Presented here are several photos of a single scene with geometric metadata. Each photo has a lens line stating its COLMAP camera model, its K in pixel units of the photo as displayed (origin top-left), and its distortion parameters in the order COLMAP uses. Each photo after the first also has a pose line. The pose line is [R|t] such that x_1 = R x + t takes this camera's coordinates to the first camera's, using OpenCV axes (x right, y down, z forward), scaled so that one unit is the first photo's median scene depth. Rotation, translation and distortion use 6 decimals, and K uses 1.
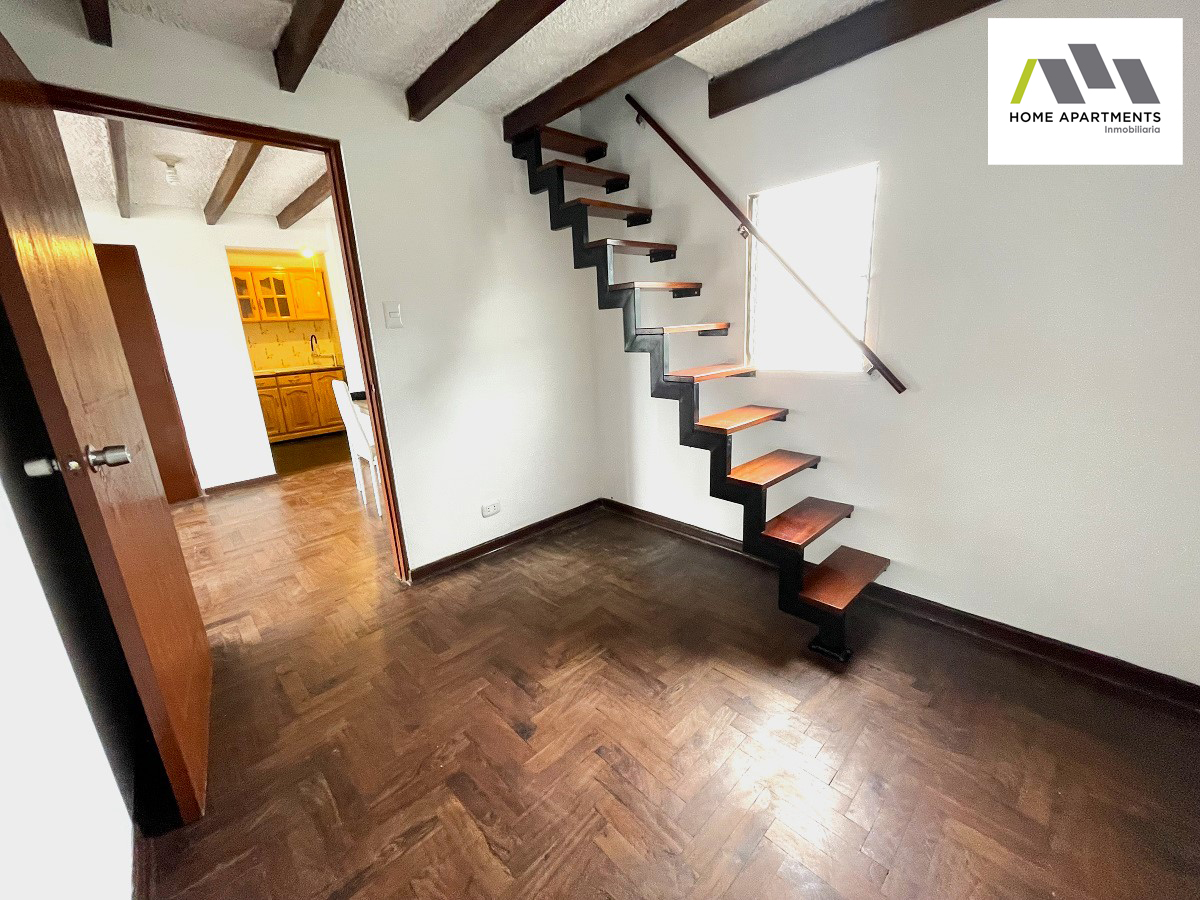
lens RADIAL K [[483.9, 0, 600.0], [0, 483.9, 450.0], [0, 0, 1]] dist [-0.008443, -0.000072]
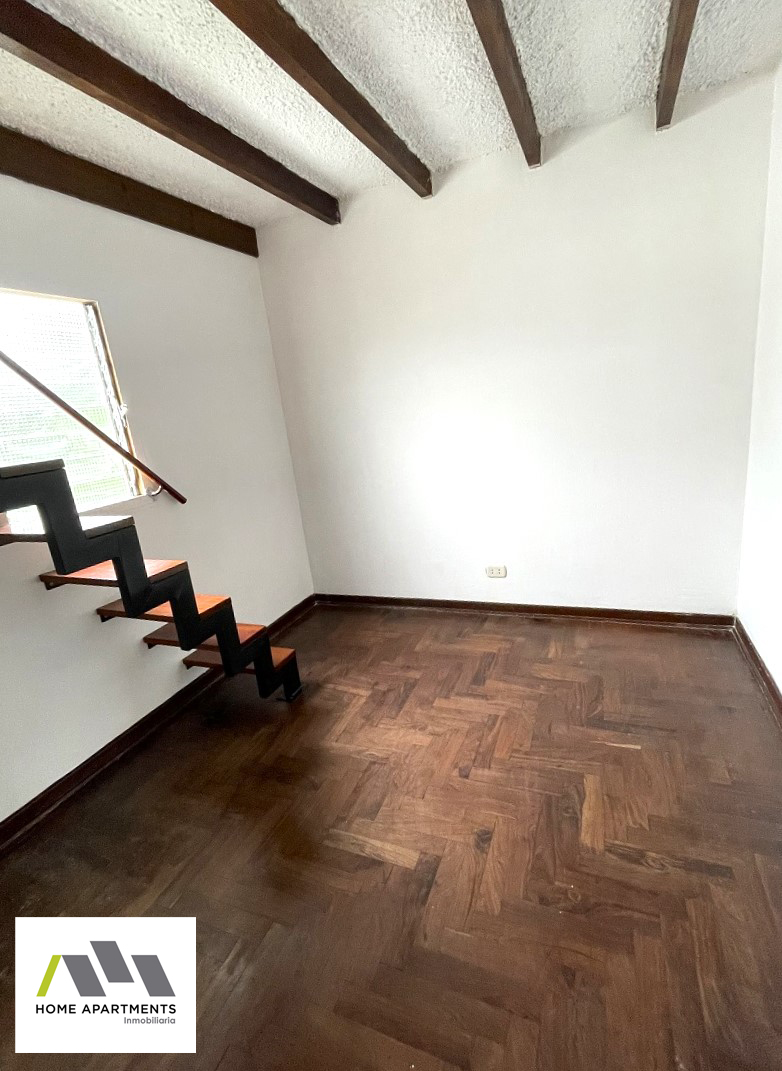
lens RADIAL K [[478.5, 0, 386.1], [0, 478.5, 528.8], [0, 0, 1]] dist [-0.037020, -0.000069]
pose [[-0.383205, -0.123555, 0.915362, -0.687207], [0.378312, 0.883082, 0.277573, -0.208184], [-0.842635, 0.452660, -0.291659, 0.957392]]
